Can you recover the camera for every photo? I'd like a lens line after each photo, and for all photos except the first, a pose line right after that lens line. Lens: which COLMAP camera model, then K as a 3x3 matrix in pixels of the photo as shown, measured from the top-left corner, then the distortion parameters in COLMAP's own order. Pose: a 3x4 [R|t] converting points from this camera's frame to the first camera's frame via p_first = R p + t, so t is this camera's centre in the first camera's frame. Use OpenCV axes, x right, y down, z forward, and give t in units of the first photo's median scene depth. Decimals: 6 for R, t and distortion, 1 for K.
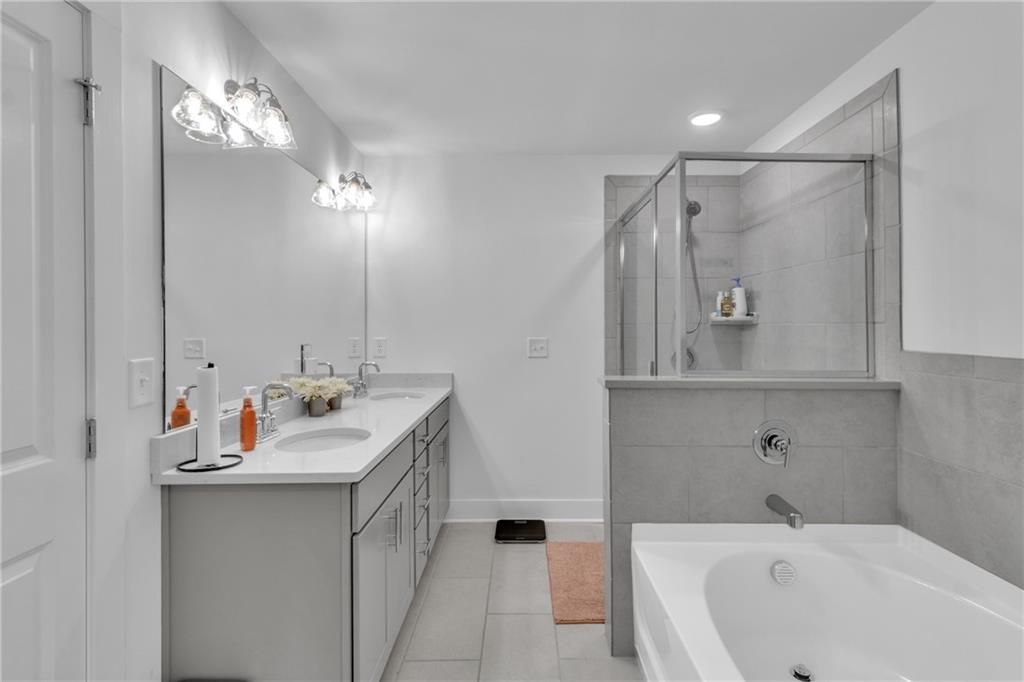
lens RADIAL K [[484.7, 0, 514.0], [0, 484.7, 332.8], [0, 0, 1]] dist [0.008783, 0.000271]
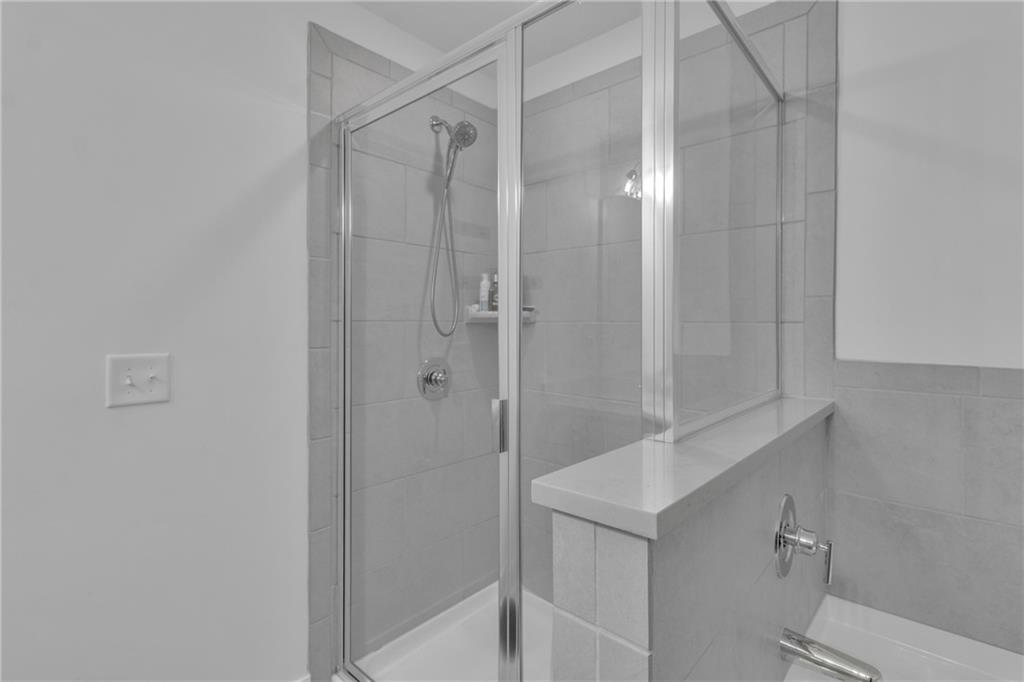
lens RADIAL K [[484.7, 0, 517.5], [0, 484.7, 326.7], [0, 0, 1]] dist [0.008783, 0.000271]
pose [[0.652723, -0.002589, 0.757592, -0.083519], [0.007286, 0.999969, -0.002861, -0.014850], [-0.757562, 0.007387, 0.652722, 0.841042]]
